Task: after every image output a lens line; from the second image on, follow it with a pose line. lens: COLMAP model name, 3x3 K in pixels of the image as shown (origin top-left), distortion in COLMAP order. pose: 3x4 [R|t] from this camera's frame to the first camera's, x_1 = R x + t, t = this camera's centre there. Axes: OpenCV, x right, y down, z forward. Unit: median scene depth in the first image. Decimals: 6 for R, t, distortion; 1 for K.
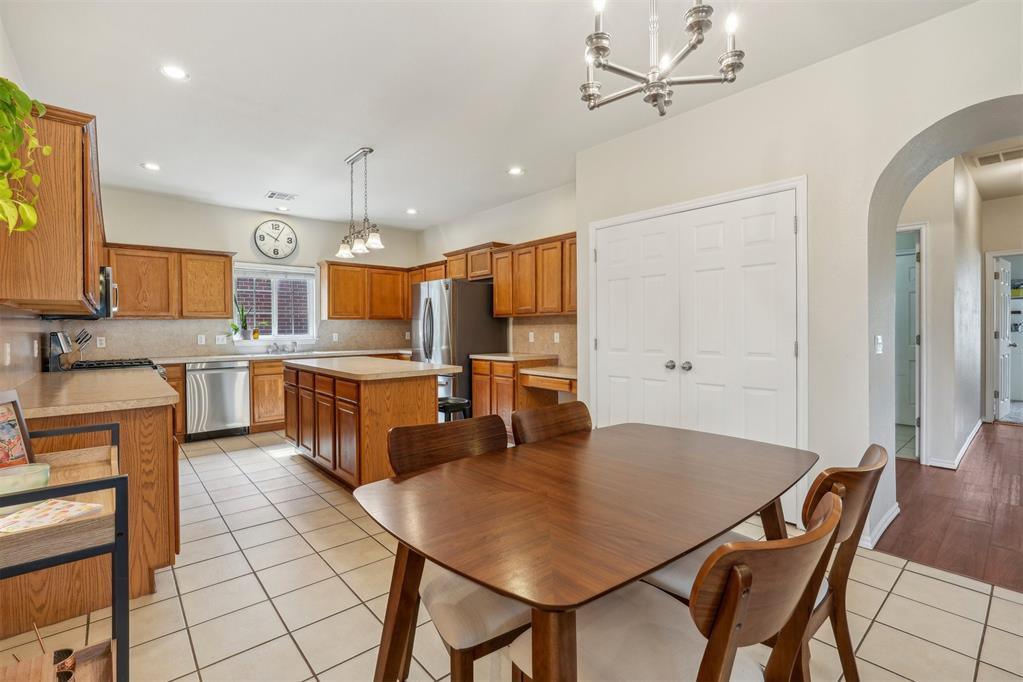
lens RADIAL K [[460.1, 0, 514.3], [0, 460.1, 326.6], [0, 0, 1]] dist [-0.011320, 0.003306]
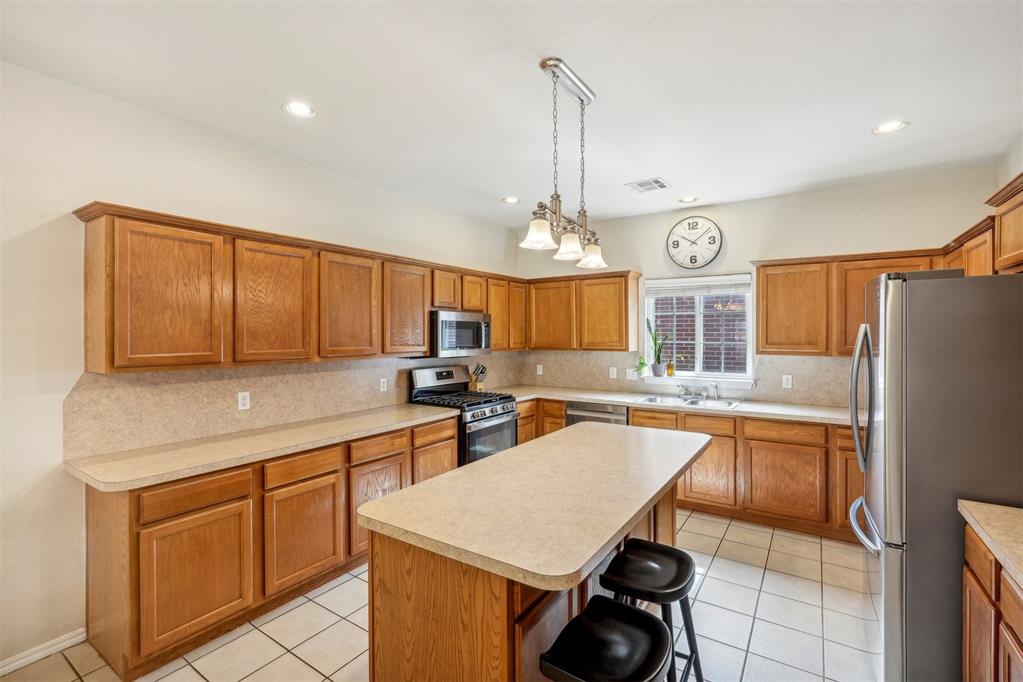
lens RADIAL K [[460.1, 0, 509.1], [0, 460.1, 332.6], [0, 0, 1]] dist [-0.011320, 0.003306]
pose [[0.258959, 0.007635, -0.965858, 0.128257], [0.000566, 0.999967, 0.008056, -0.057750], [0.965888, -0.002632, 0.258946, 0.582710]]
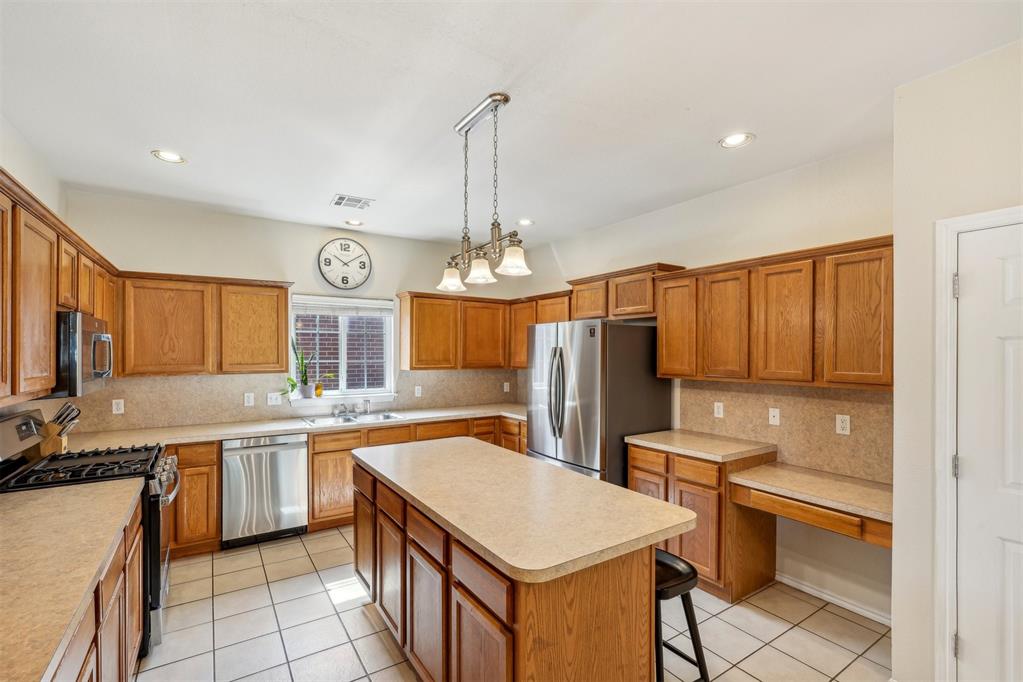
lens RADIAL K [[460.1, 0, 513.9], [0, 460.1, 350.5], [0, 0, 1]] dist [-0.011320, 0.003306]
pose [[0.991506, 0.010800, -0.129608, -0.162142], [-0.010779, 0.999942, 0.000865, -0.057168], [0.129610, 0.000539, 0.991565, 0.320180]]
